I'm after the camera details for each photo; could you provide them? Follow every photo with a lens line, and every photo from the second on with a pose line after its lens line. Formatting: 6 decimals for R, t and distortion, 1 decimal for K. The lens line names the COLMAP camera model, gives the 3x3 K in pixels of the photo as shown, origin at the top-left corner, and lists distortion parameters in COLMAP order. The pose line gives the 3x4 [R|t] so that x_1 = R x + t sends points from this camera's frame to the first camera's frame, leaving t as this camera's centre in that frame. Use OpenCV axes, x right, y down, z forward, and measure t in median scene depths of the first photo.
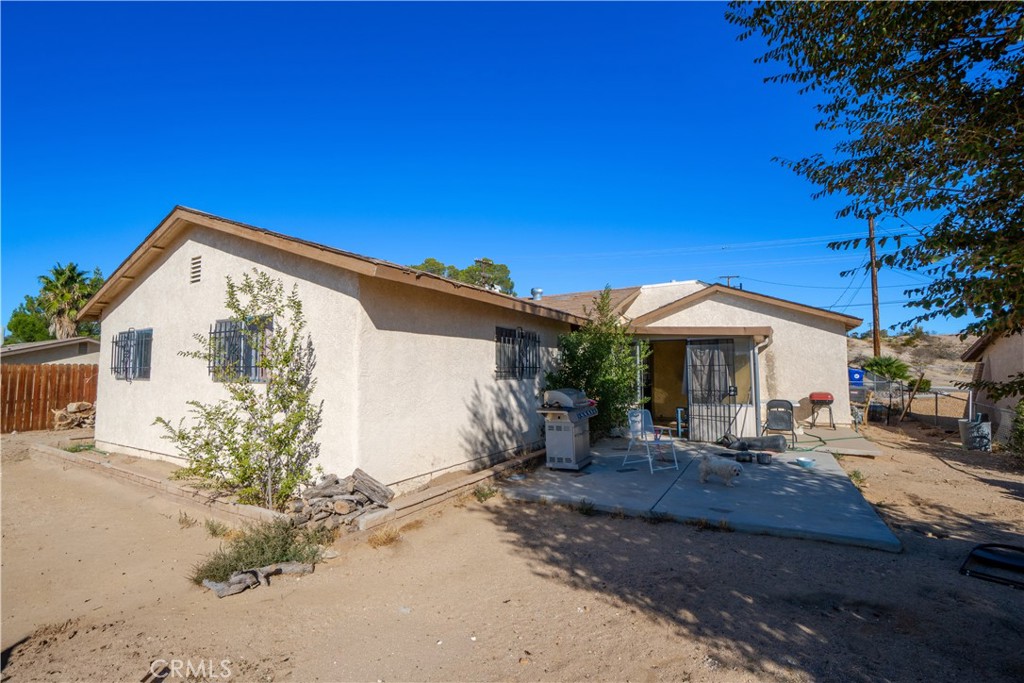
lens RADIAL K [[443.1, 0, 508.6], [0, 443.1, 336.5], [0, 0, 1]] dist [-0.065382, 0.022655]
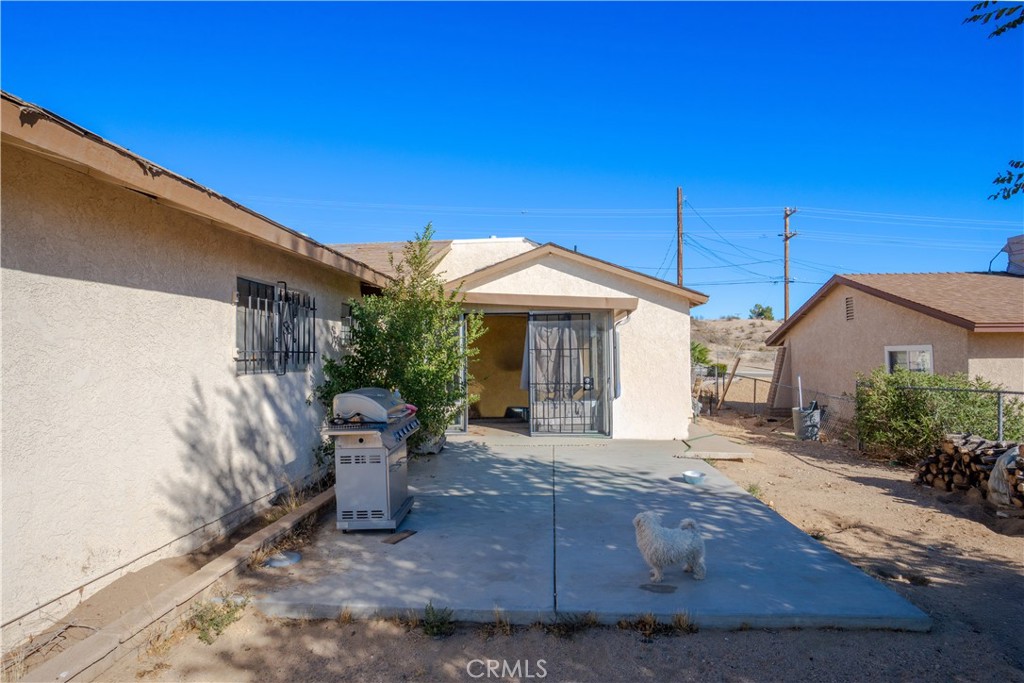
lens RADIAL K [[545.5, 0, 503.4], [0, 545.5, 338.0], [0, 0, 1]] dist [-0.019635, 0.001290]
pose [[0.900261, 0.007262, 0.435290, -0.021064], [-0.027062, 0.998861, 0.039305, 0.014906], [-0.434509, -0.047164, 0.899432, 0.230783]]
